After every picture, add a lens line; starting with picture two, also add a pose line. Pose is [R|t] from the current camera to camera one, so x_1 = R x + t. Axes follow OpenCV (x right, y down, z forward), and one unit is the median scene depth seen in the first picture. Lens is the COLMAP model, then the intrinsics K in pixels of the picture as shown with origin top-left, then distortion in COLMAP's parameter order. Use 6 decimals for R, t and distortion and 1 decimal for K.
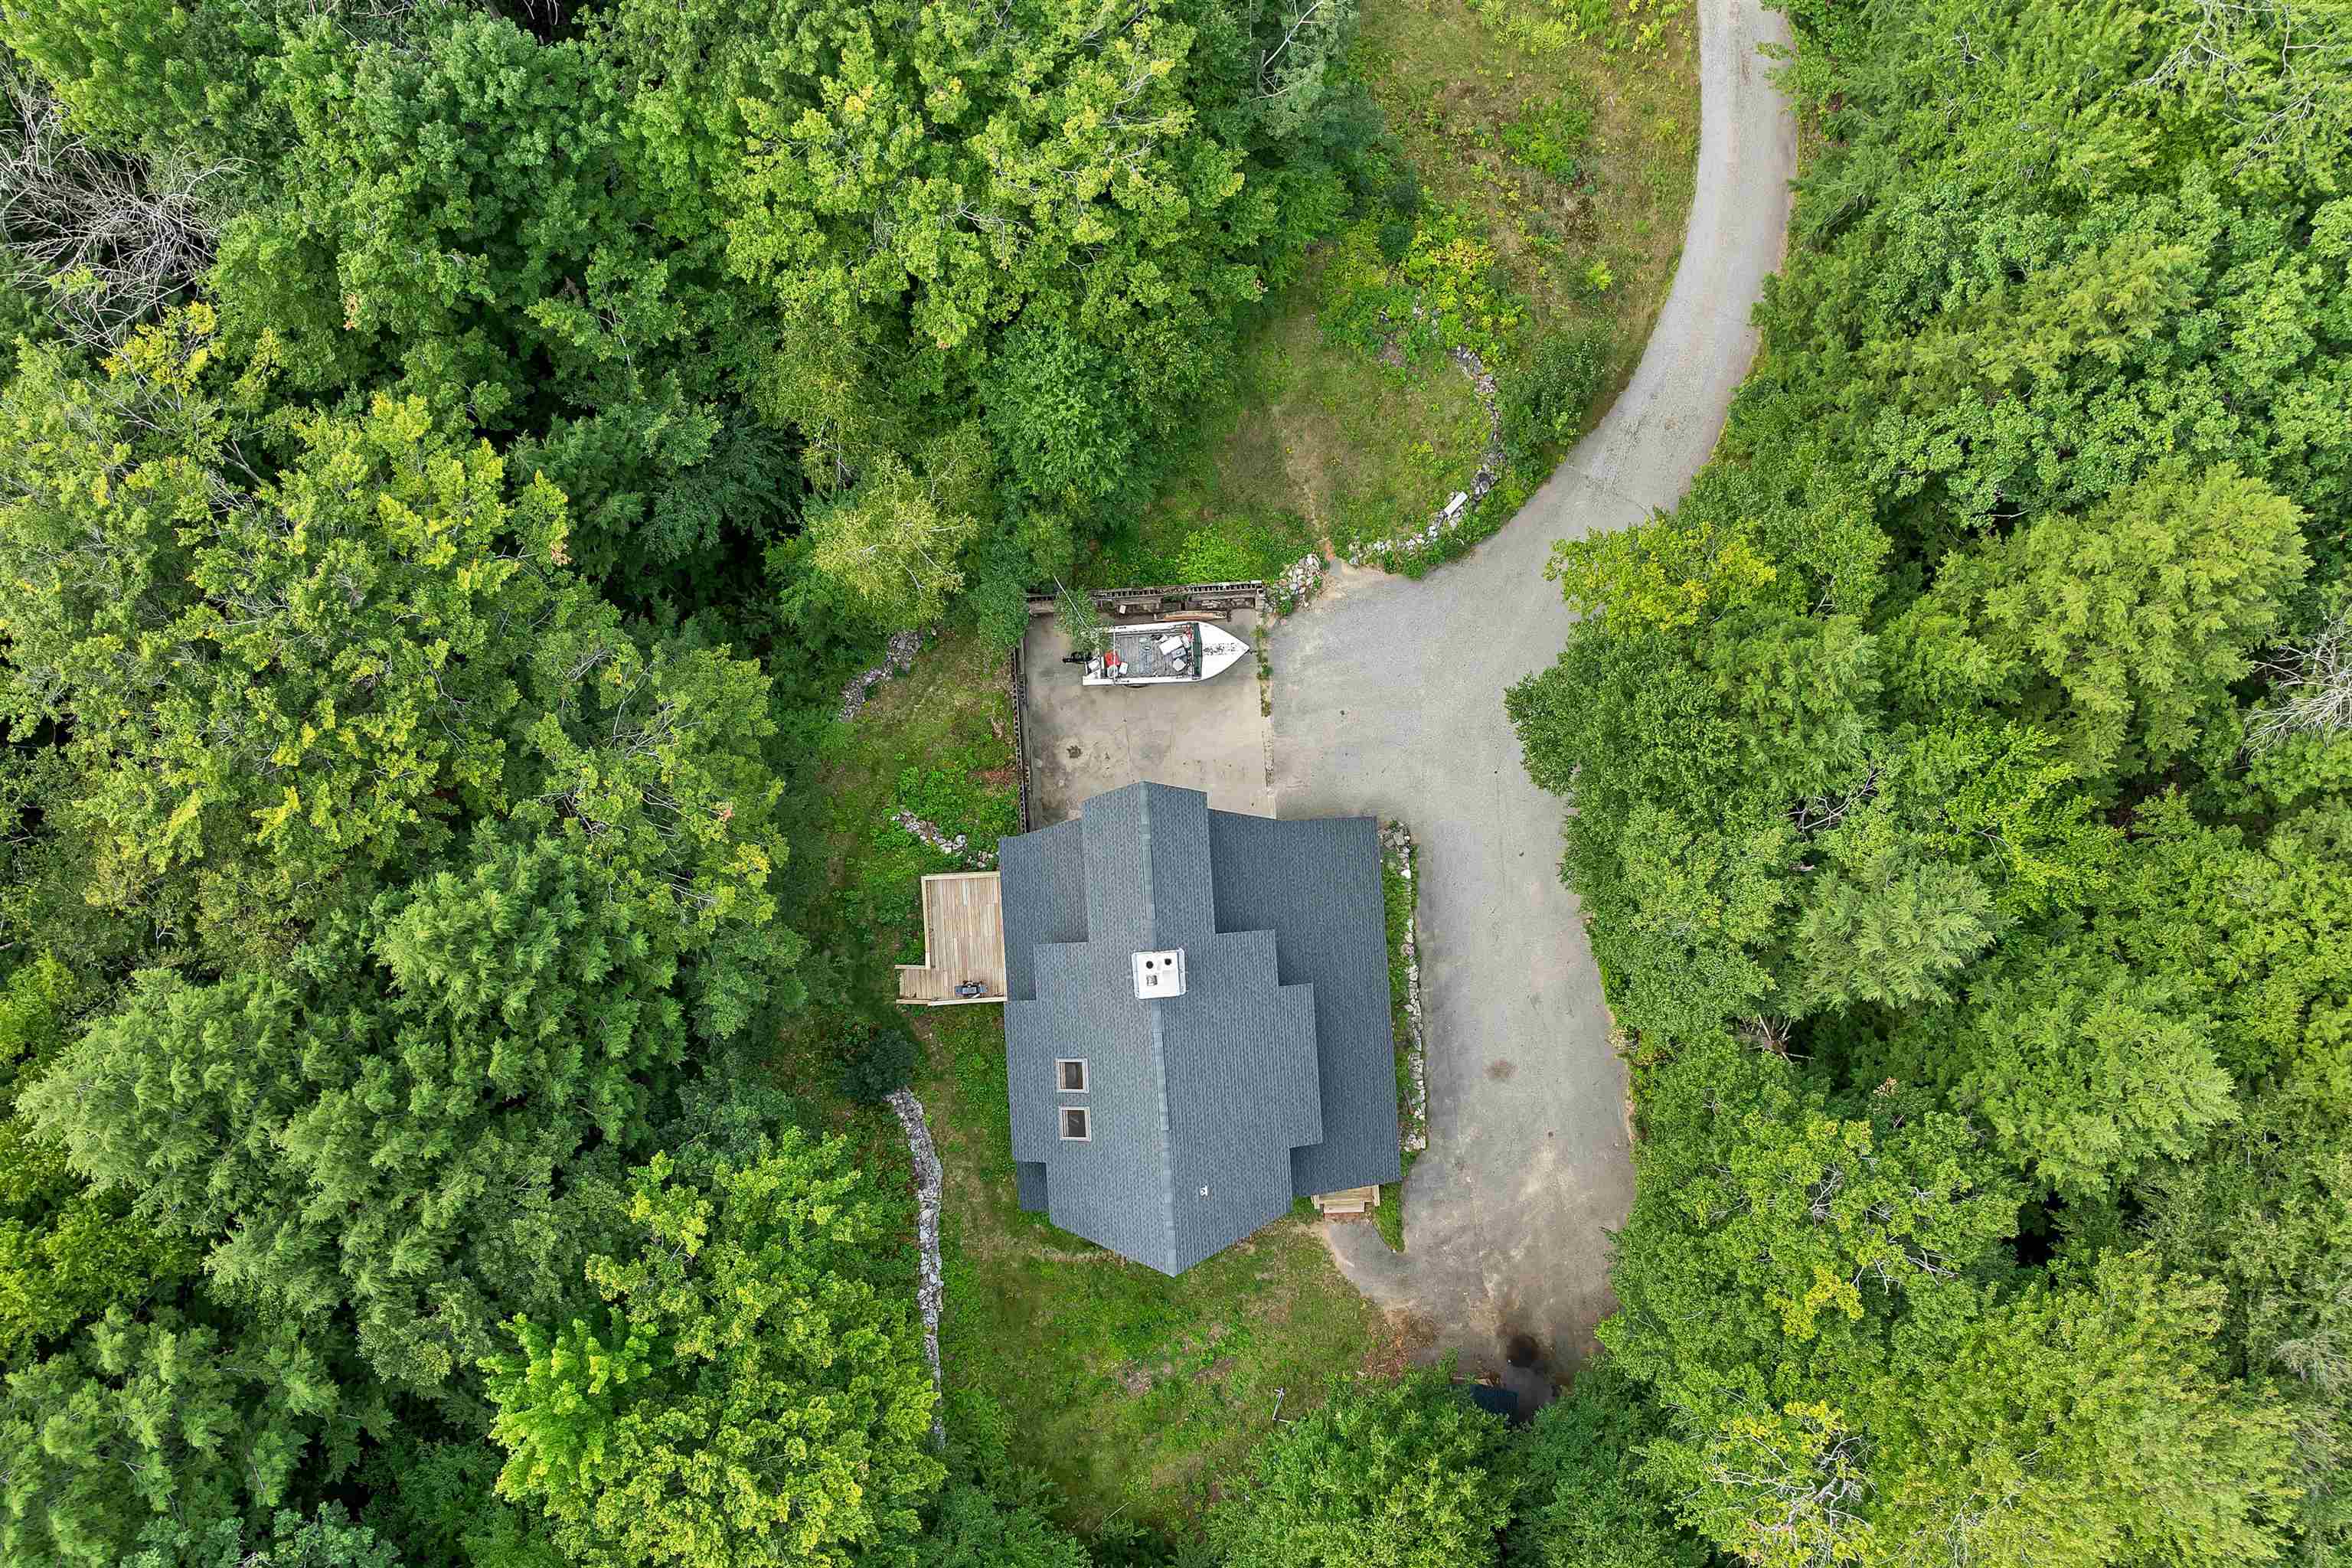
lens RADIAL K [[1700.9, 0, 1174.4], [0, 1700.9, 862.3], [0, 0, 1]] dist [-0.021695, -0.011043]
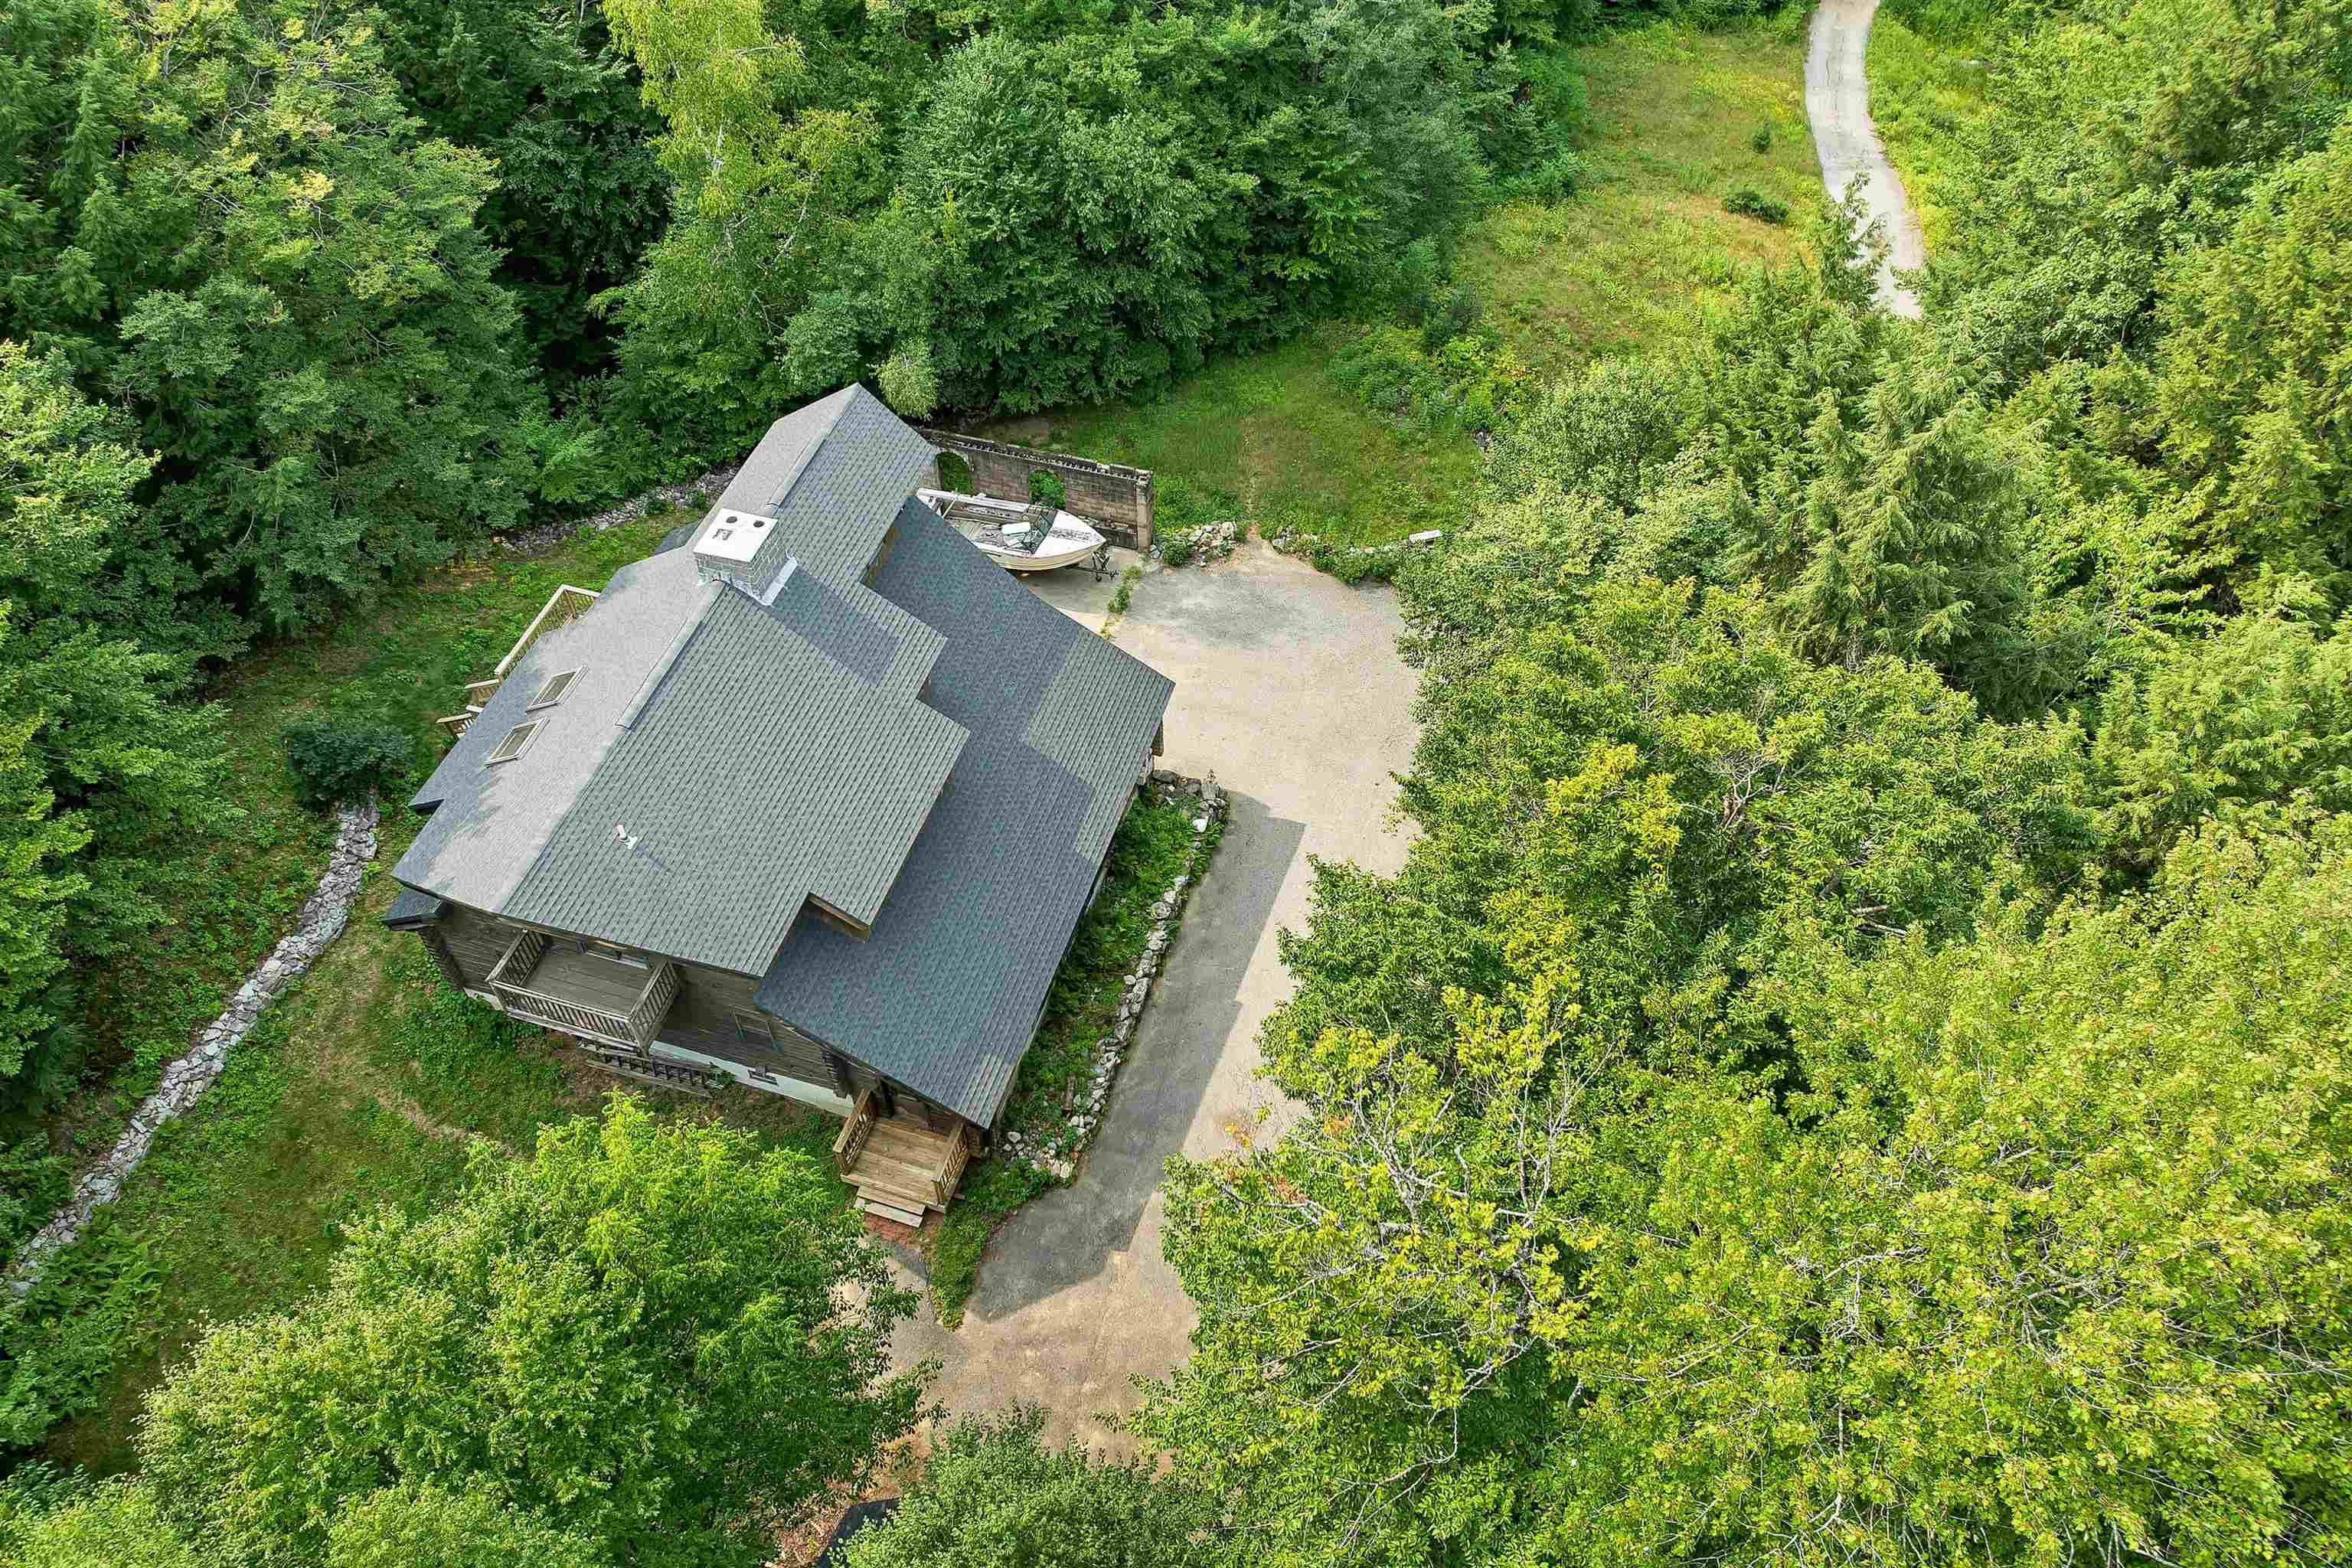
lens RADIAL K [[1700.9, 0, 1174.4], [0, 1700.9, 862.3], [0, 0, 1]] dist [-0.021695, -0.011043]
pose [[0.936350, 0.275647, -0.217411, 0.277899], [-0.351025, 0.744816, -0.567477, 0.403100], [0.005508, 0.607674, 0.794168, 0.479098]]
